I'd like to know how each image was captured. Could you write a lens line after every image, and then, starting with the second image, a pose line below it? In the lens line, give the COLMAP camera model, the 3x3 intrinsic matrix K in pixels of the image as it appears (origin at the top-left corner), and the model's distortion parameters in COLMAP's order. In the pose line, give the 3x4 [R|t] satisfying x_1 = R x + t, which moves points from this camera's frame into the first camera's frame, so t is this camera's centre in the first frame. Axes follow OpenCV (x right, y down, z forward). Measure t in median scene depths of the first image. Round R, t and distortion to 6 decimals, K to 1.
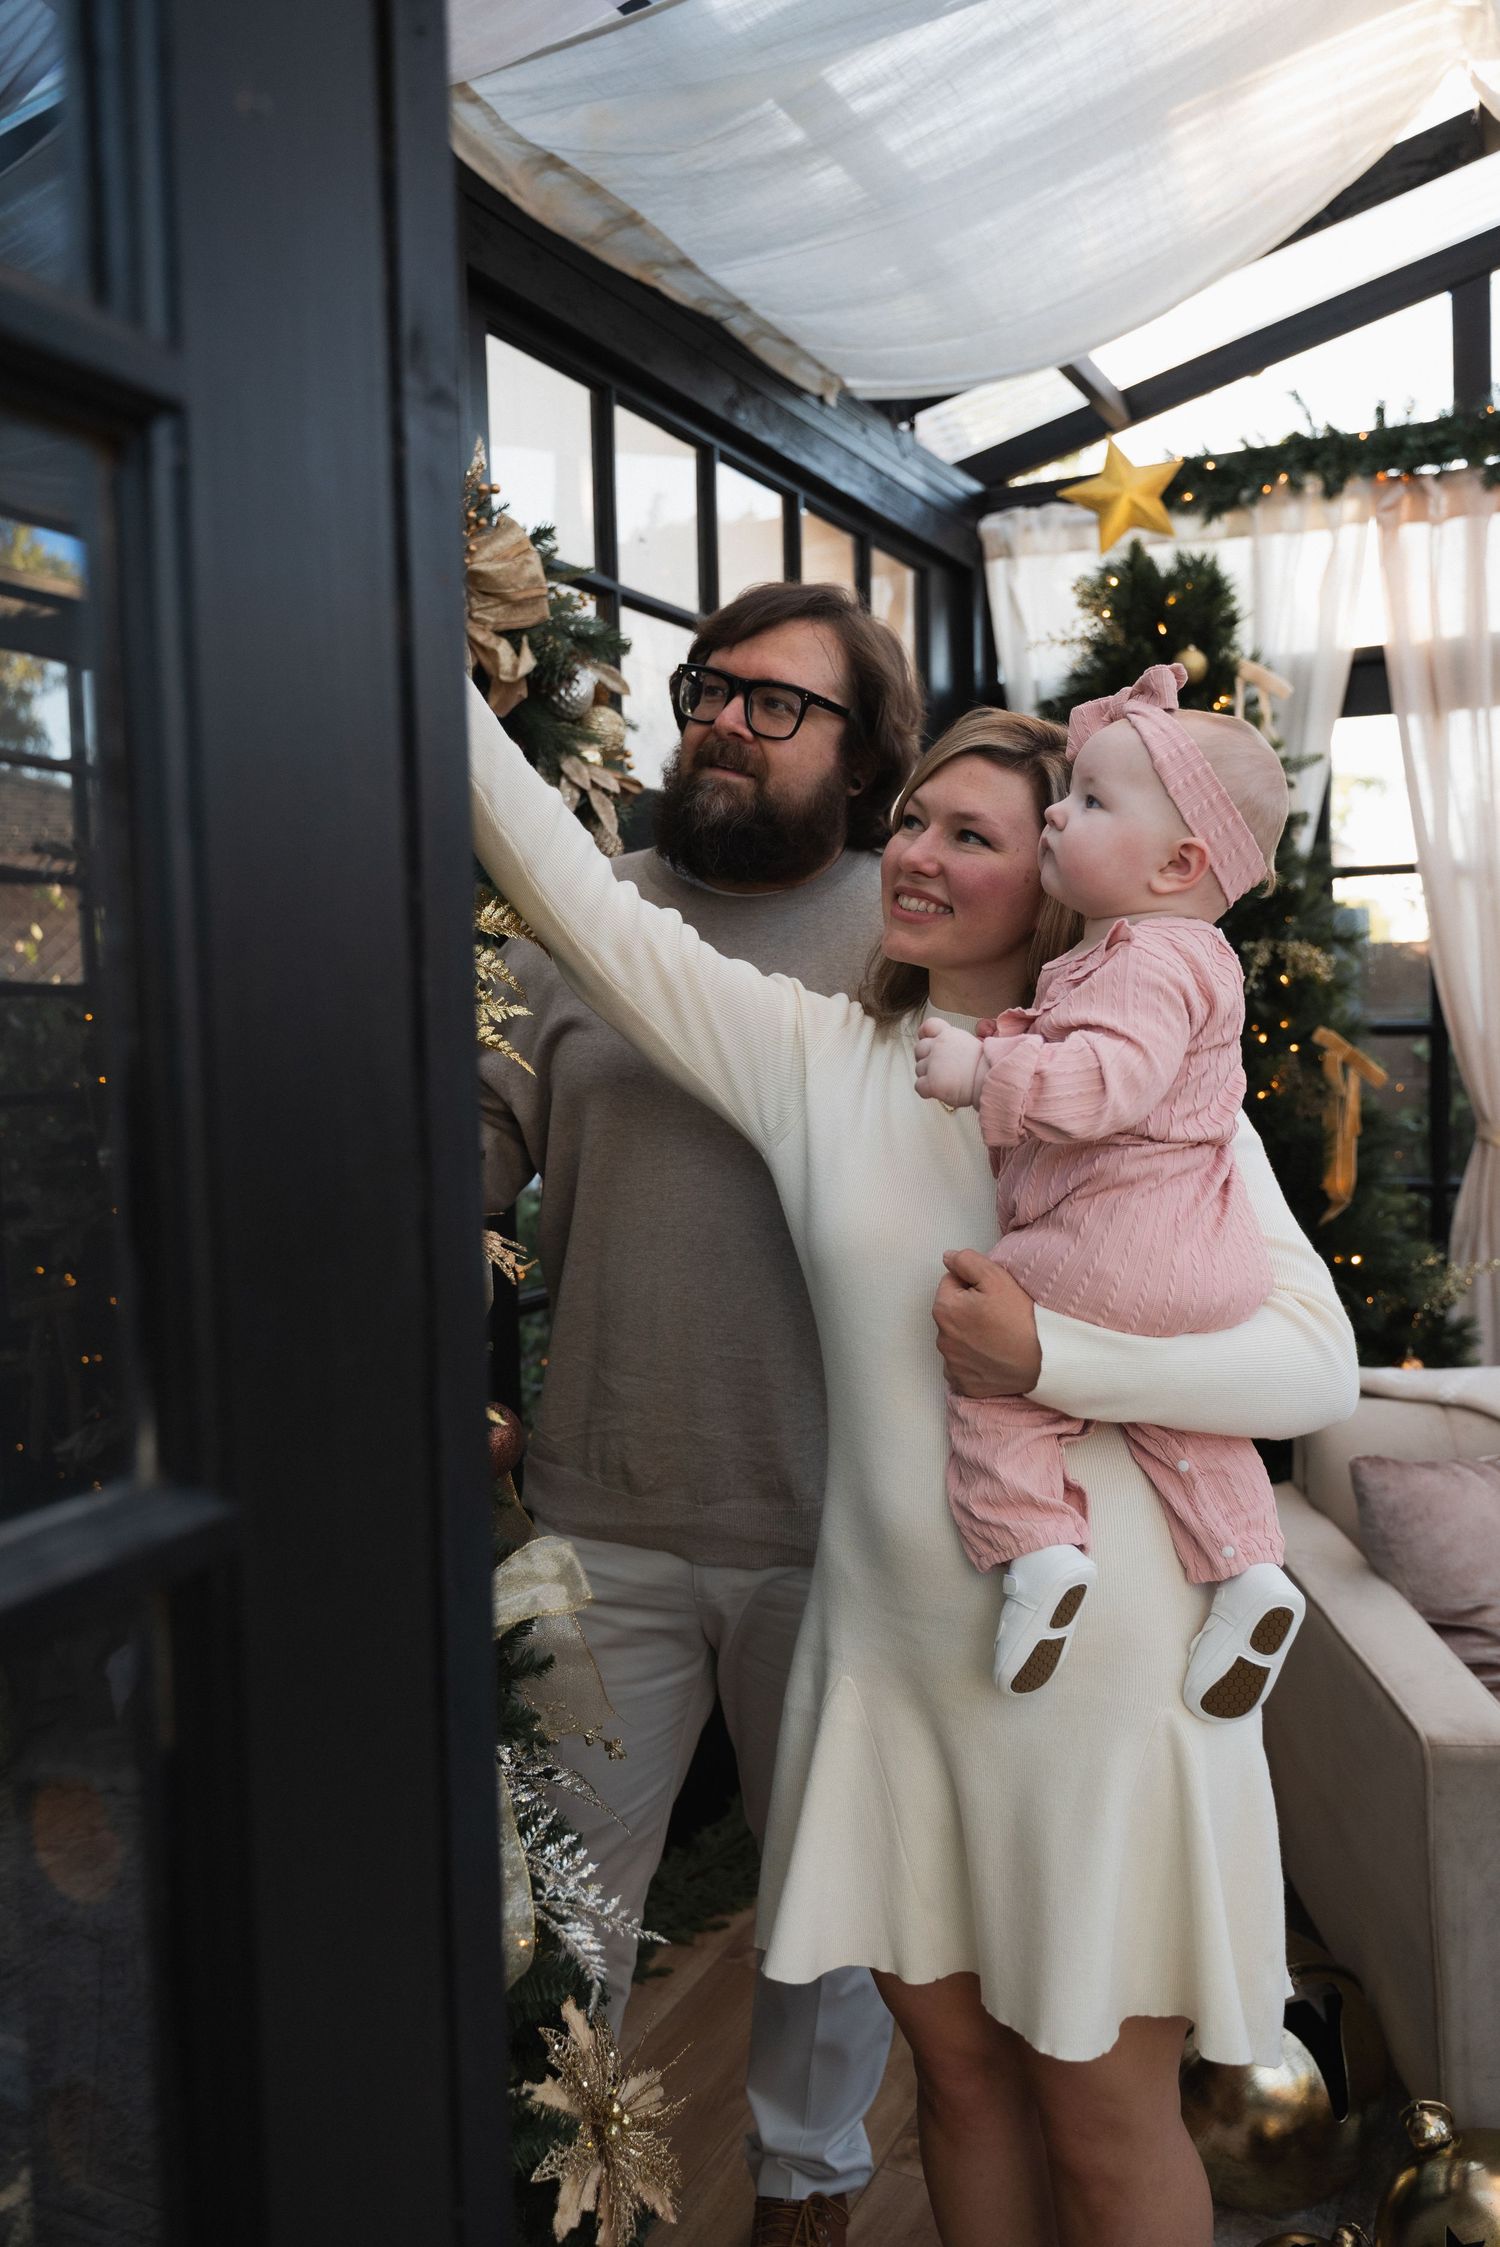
lens RADIAL K [[1916.5, 0, 744.0], [0, 1916.5, 1107.1], [0, 0, 1]] dist [0.007688, -0.020405]
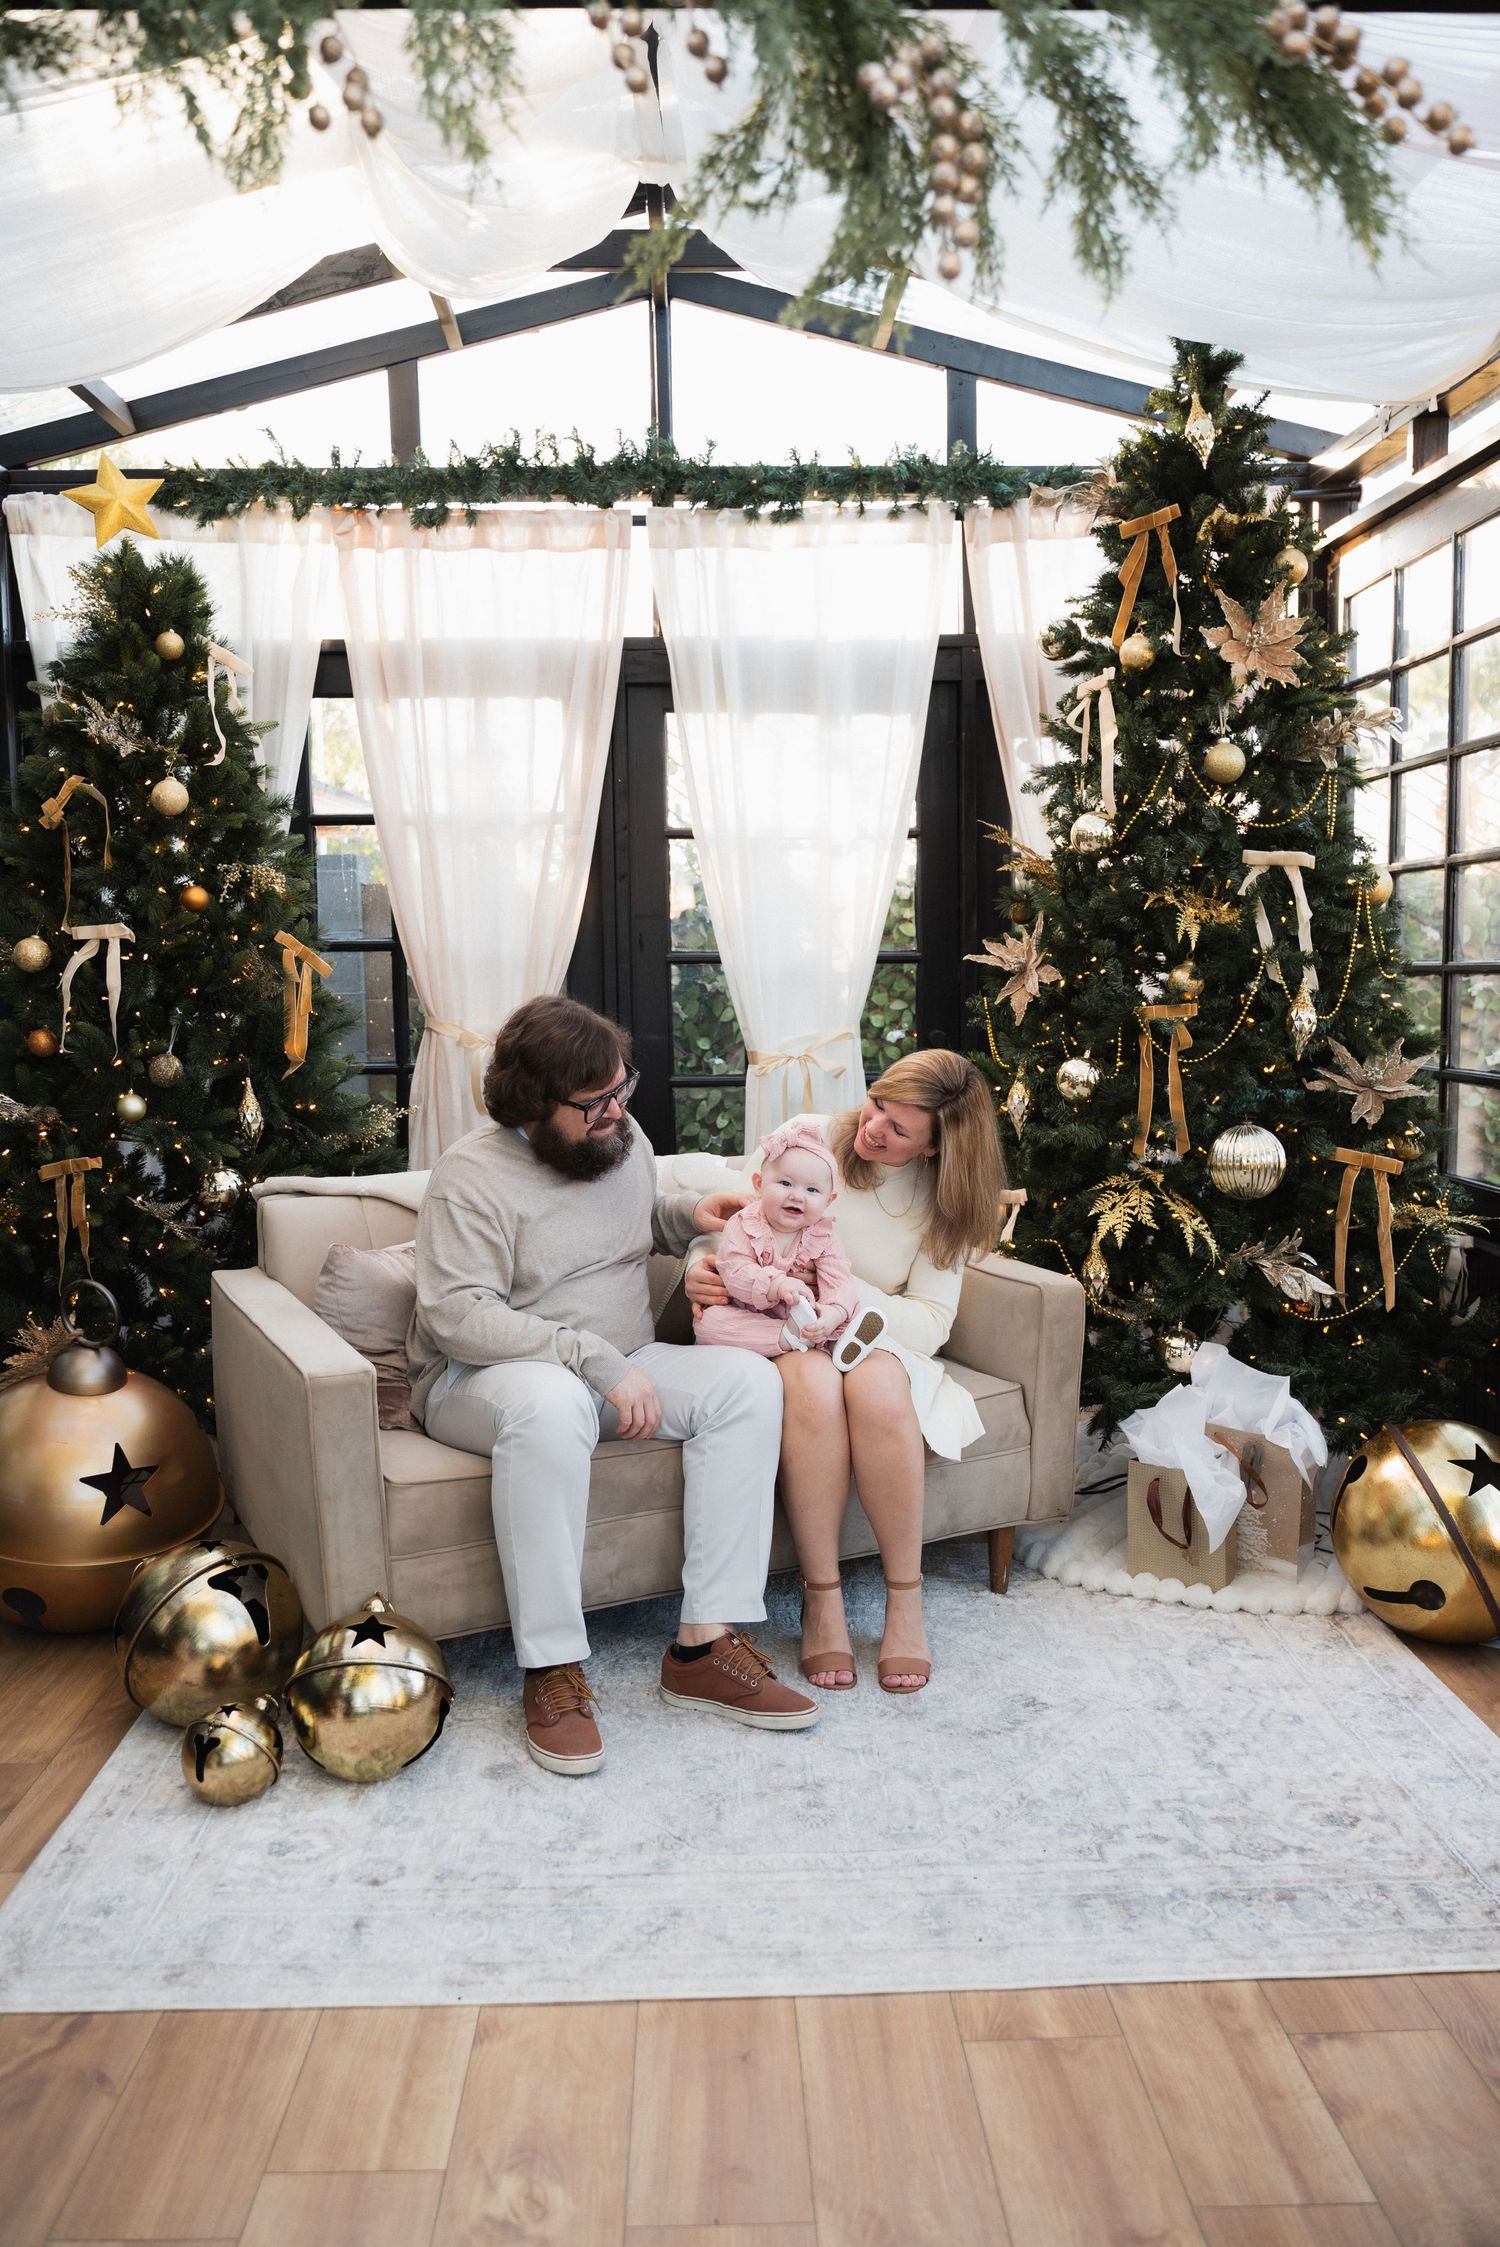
lens RADIAL K [[1916.5, 0, 807.4], [0, 1916.5, 1153.6], [0, 0, 1]] dist [0.007688, -0.020405]
pose [[0.882774, -0.029260, 0.468886, -0.001534], [0.011707, 0.999119, 0.040307, 0.052435], [-0.469652, -0.030093, 0.882339, -0.284823]]
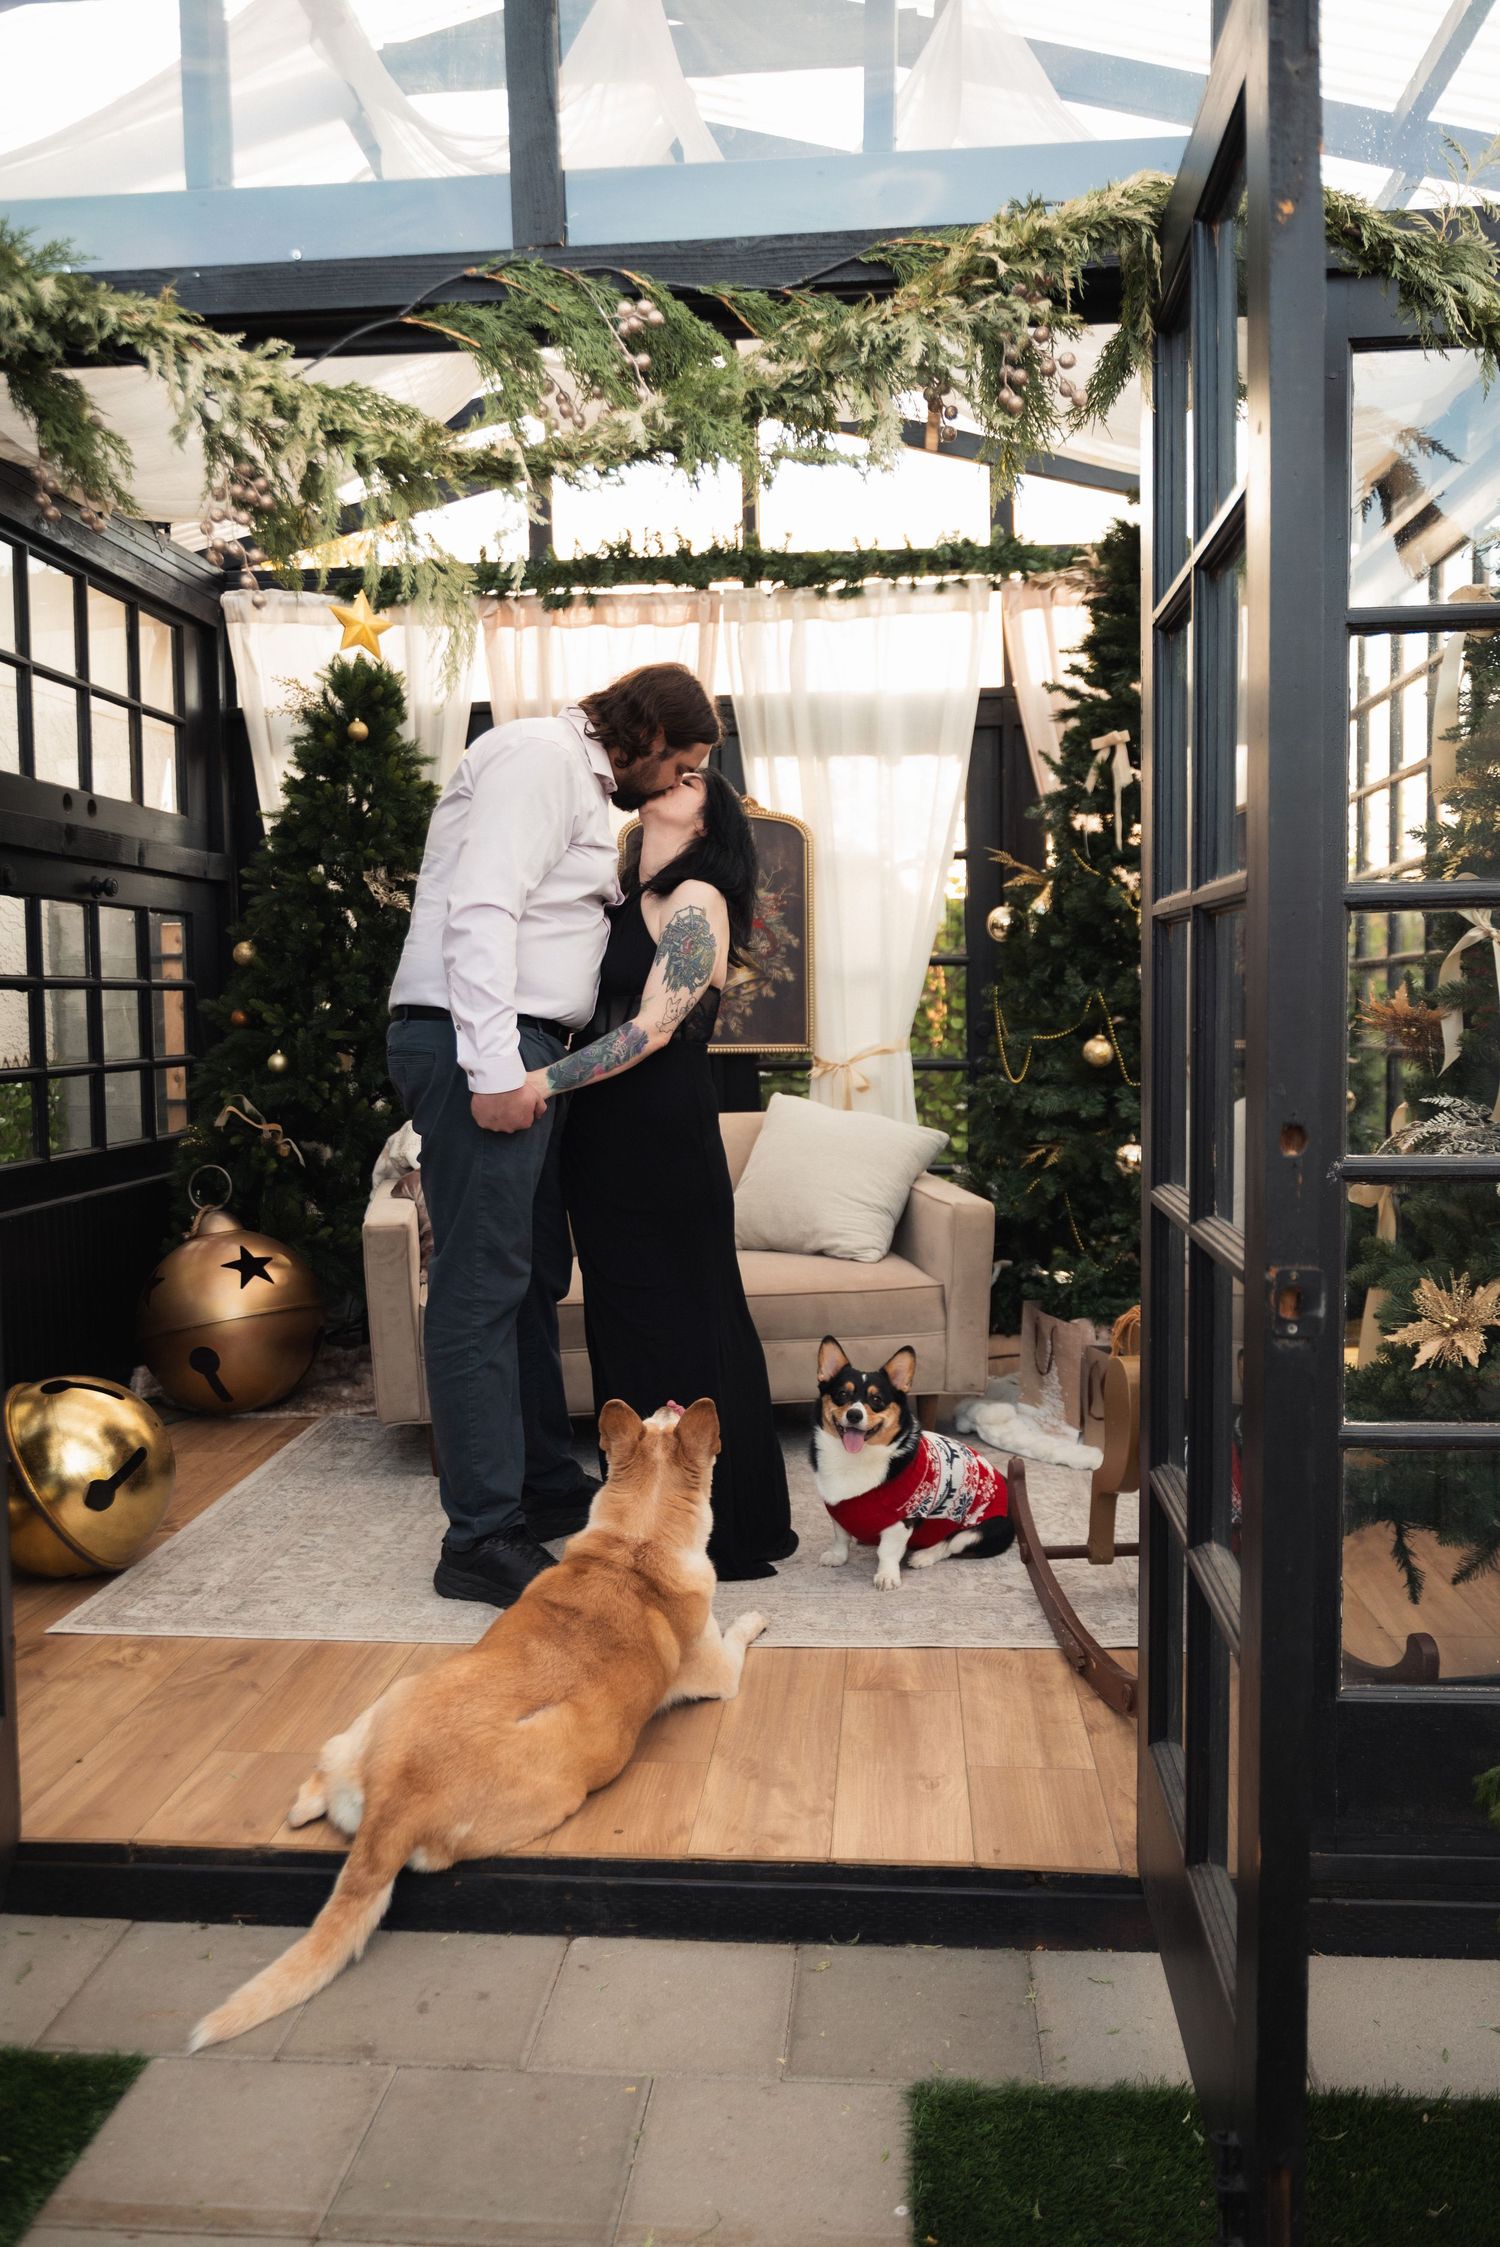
lens RADIAL K [[1916.5, 0, 824.4], [0, 1916.5, 1150.7], [0, 0, 1]] dist [0.007688, -0.020405]
pose [[0.924789, -0.014983, 0.380186, -0.012521], [0.009353, 0.999818, 0.016652, 0.102285], [-0.380366, -0.011843, 0.924760, -0.564608]]
